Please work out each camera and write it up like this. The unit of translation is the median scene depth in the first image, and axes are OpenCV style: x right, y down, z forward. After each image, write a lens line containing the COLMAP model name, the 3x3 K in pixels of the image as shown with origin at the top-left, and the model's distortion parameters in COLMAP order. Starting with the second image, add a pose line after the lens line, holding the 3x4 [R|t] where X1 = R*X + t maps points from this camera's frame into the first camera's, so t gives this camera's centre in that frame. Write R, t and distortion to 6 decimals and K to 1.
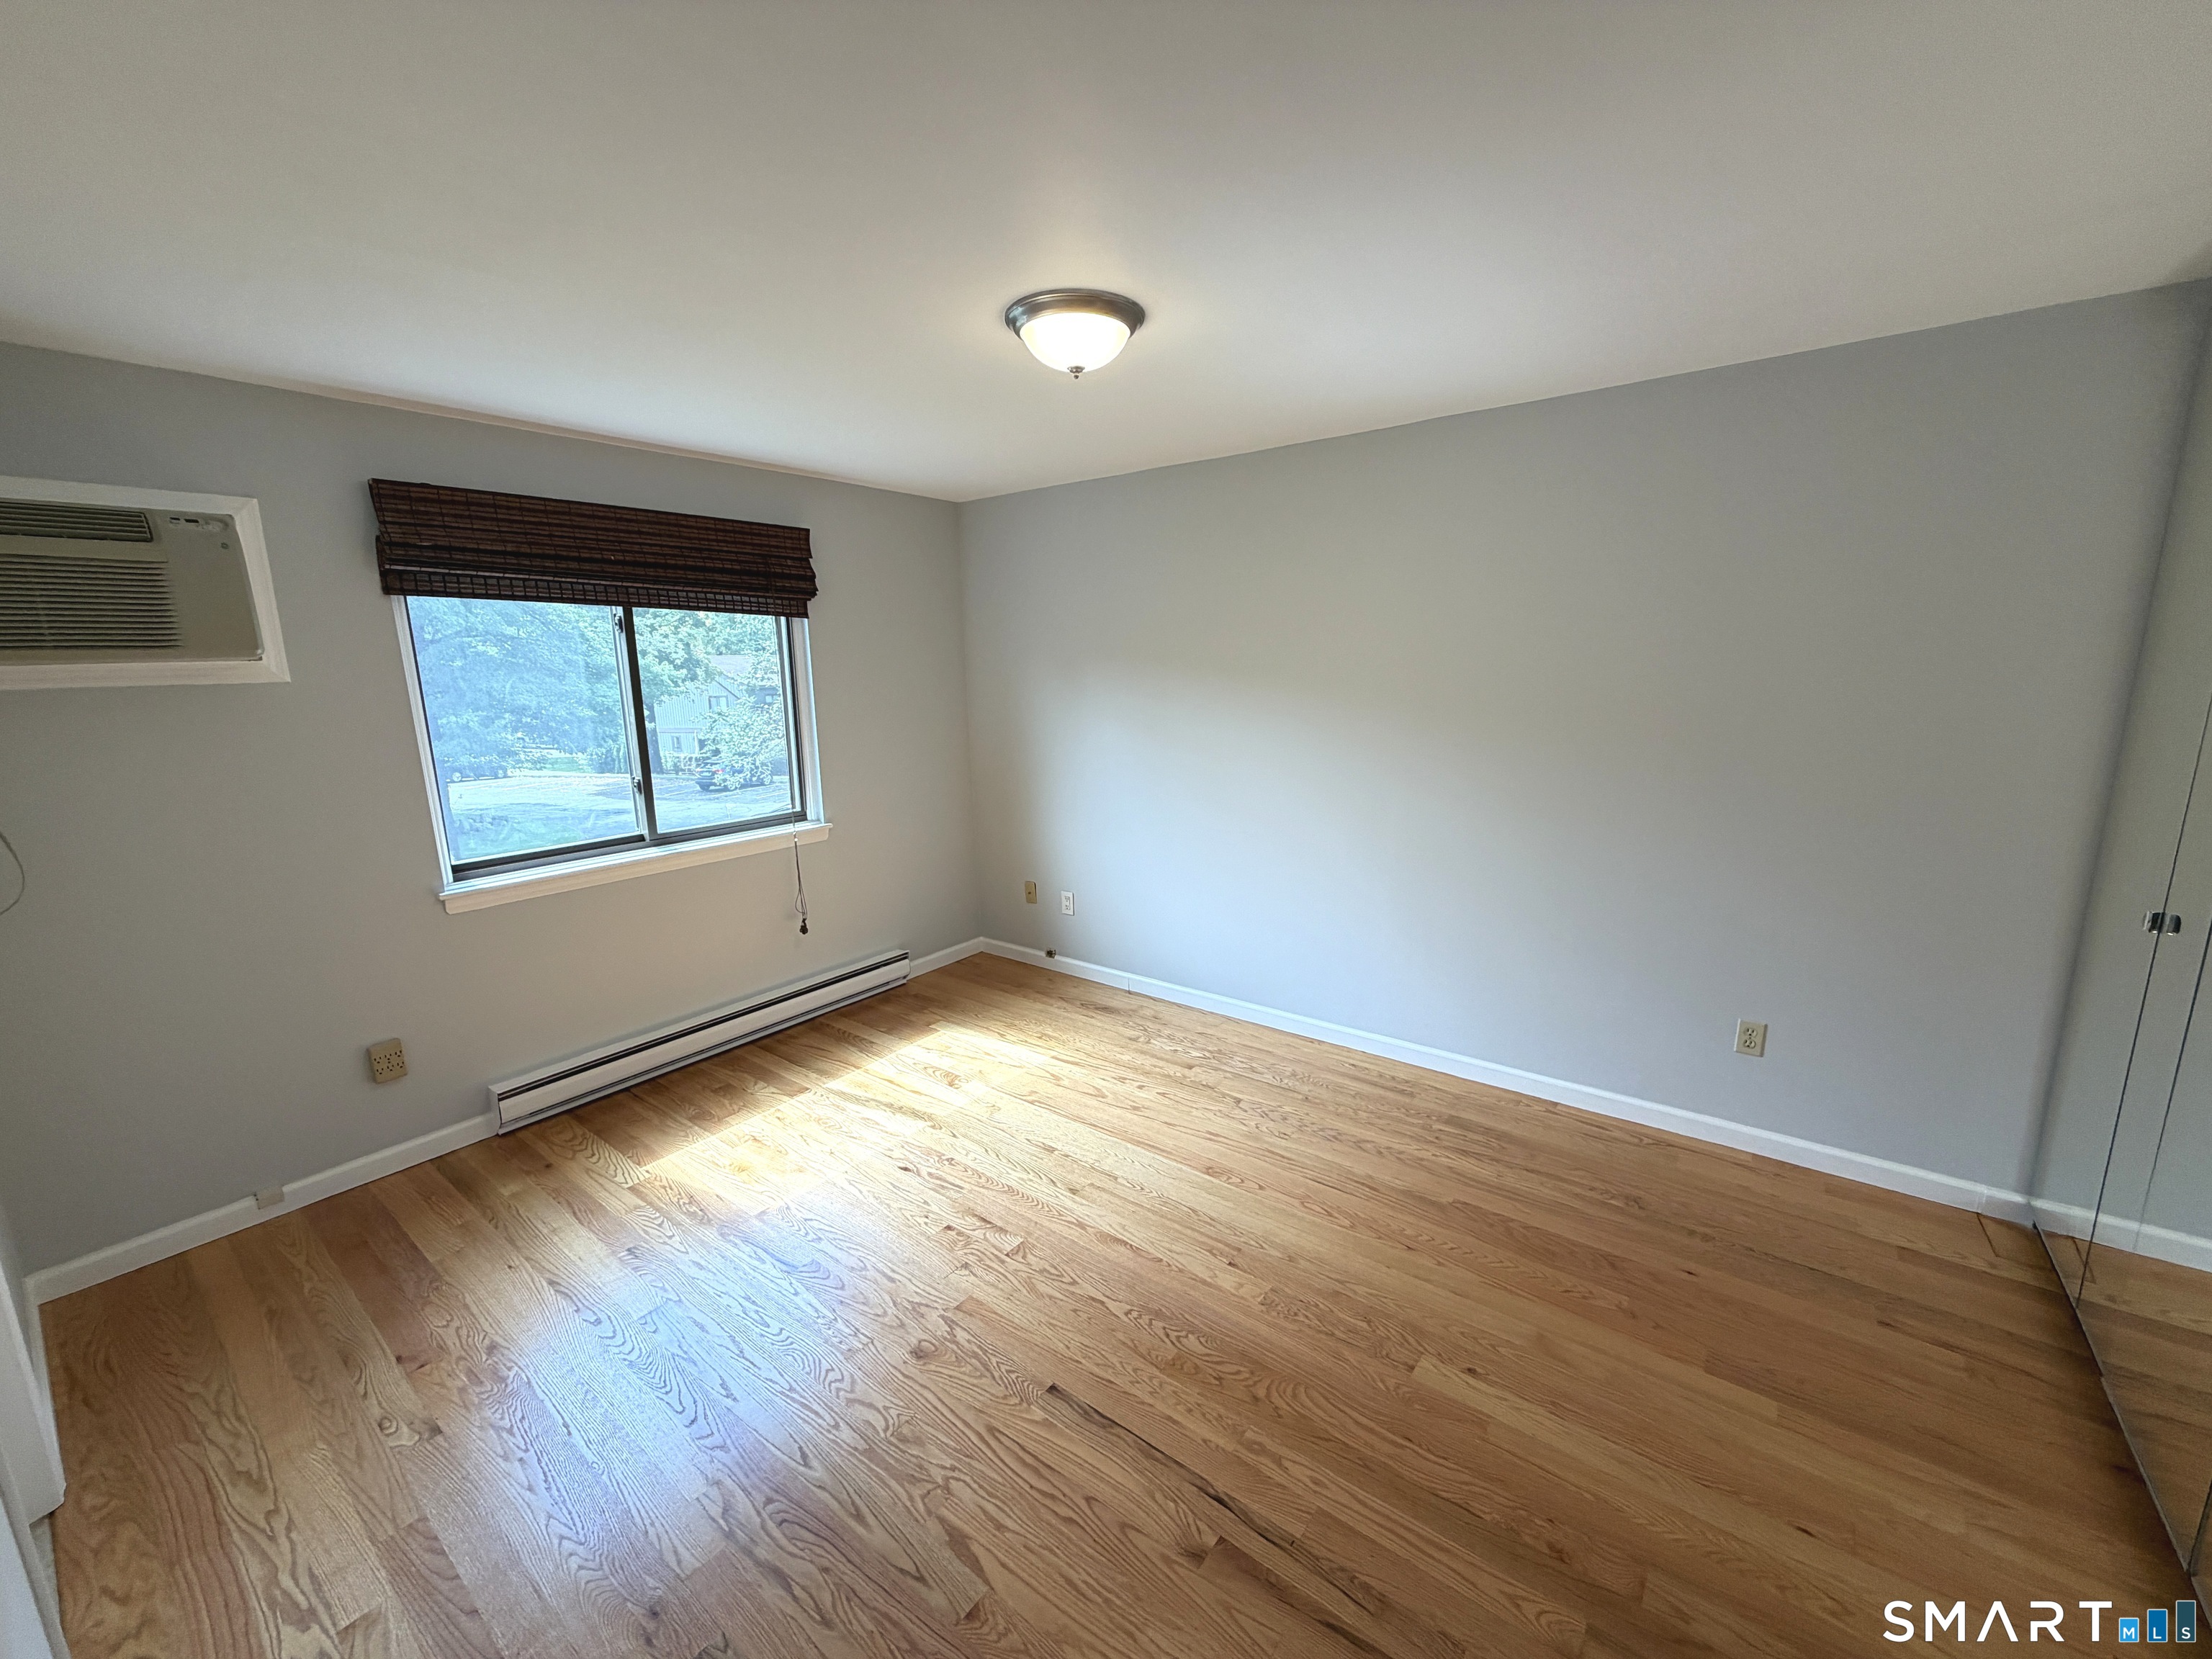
lens RADIAL K [[878.1, 0, 1097.5], [0, 878.1, 835.5], [0, 0, 1]] dist [-0.000273, 0.000582]
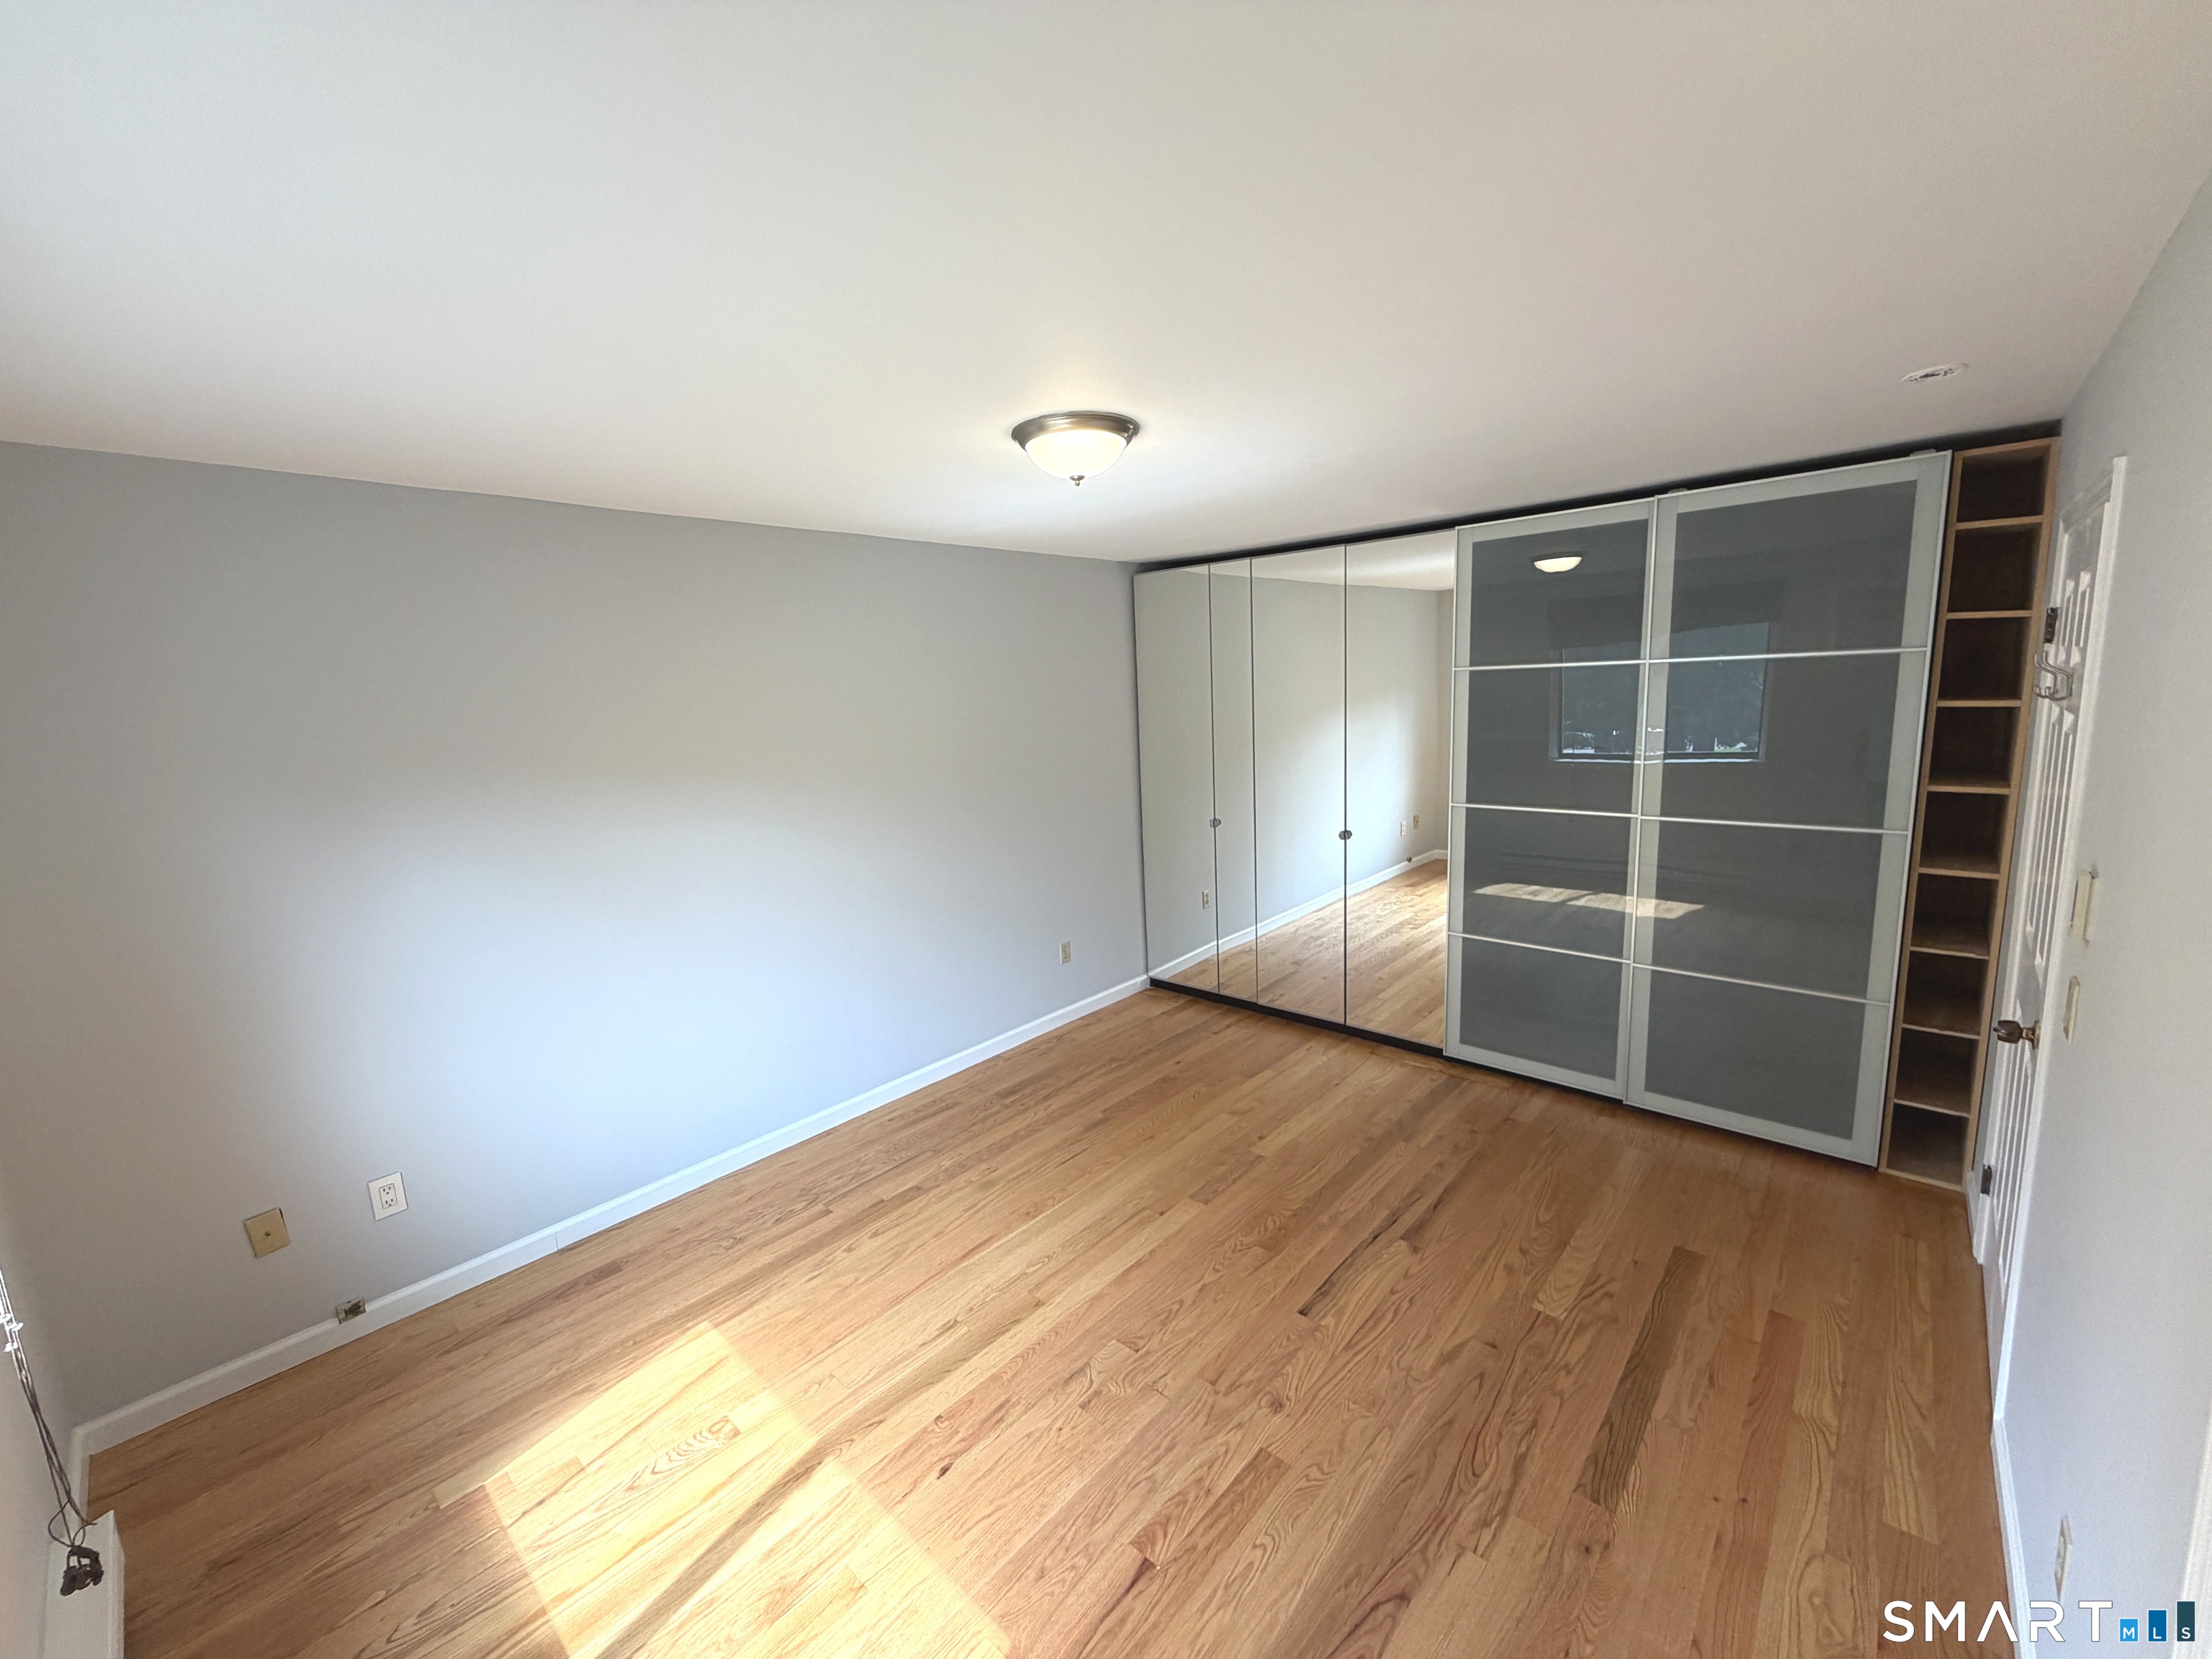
lens RADIAL K [[878.1, 0, 1108.3], [0, 878.1, 826.4], [0, 0, 1]] dist [-0.000273, 0.000582]
pose [[0.073579, -0.137575, 0.987755, -1.000716], [0.244690, 0.962655, 0.115852, -0.199680], [-0.966806, 0.233169, 0.104494, 0.814955]]
